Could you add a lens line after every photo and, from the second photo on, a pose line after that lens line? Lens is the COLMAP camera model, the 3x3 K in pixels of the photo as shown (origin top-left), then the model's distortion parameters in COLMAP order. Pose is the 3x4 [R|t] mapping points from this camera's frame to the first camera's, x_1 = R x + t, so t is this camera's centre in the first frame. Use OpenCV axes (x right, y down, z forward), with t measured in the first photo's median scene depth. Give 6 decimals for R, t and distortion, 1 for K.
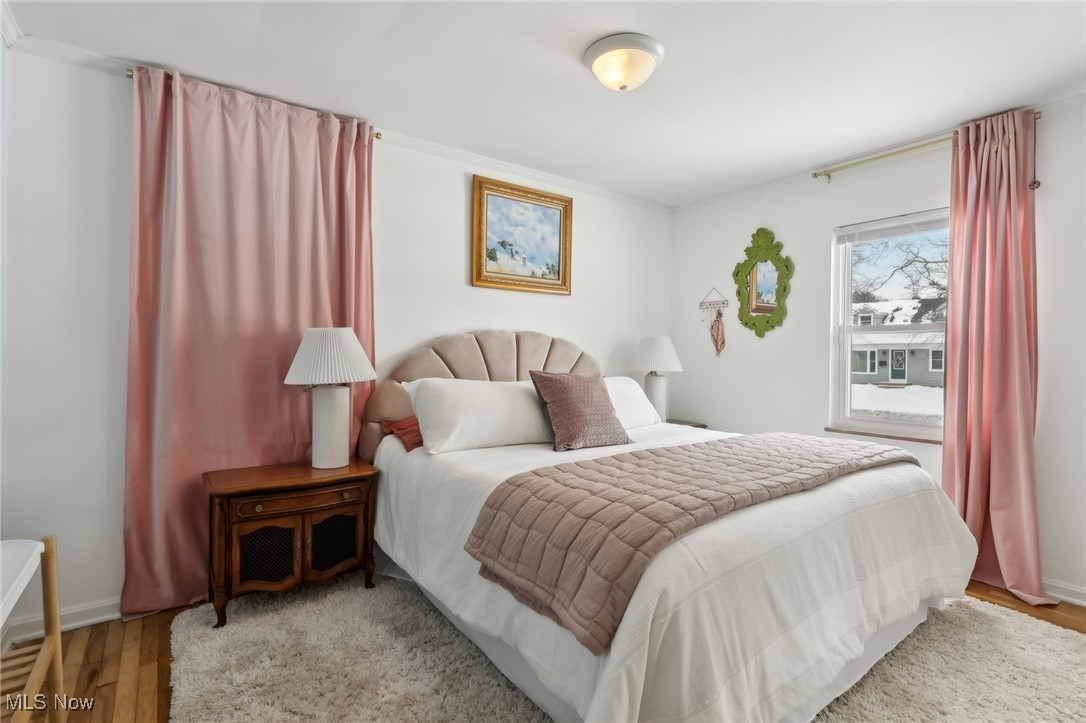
lens RADIAL K [[523.9, 0, 533.9], [0, 523.9, 359.7], [0, 0, 1]] dist [-0.001097, -0.000732]
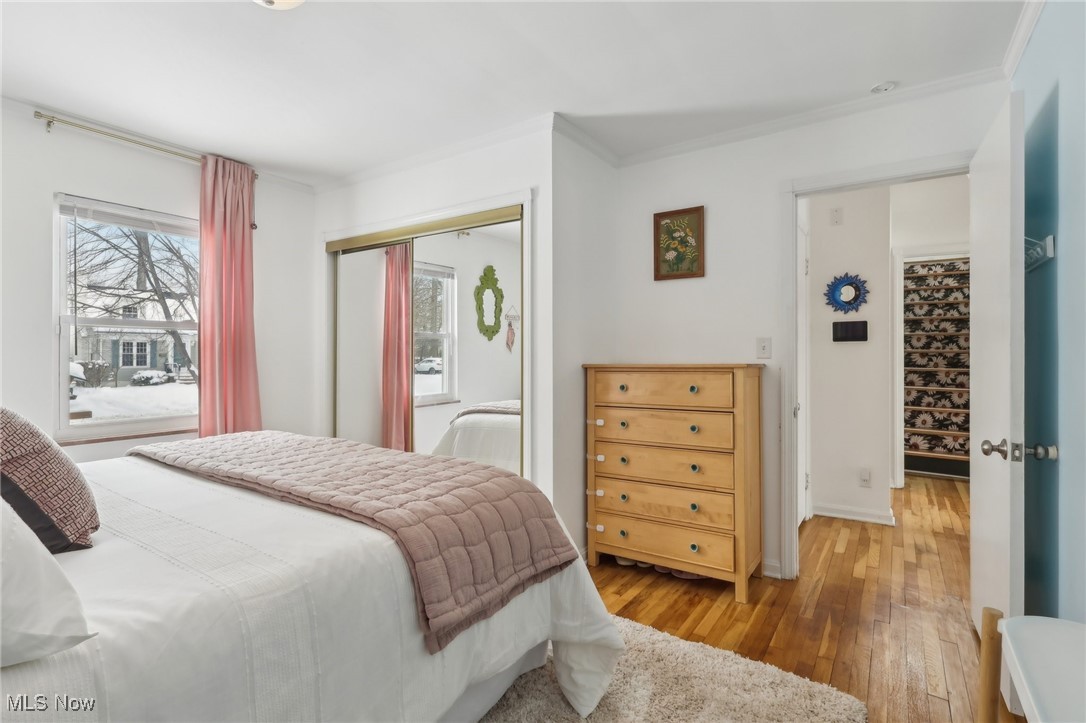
lens RADIAL K [[523.9, 0, 534.7], [0, 523.9, 359.8], [0, 0, 1]] dist [-0.001097, -0.000732]
pose [[-0.322366, -0.007206, 0.946588, -0.957829], [0.003968, 0.999952, 0.008964, -0.000050], [-0.946607, 0.006645, -0.322322, 1.293220]]
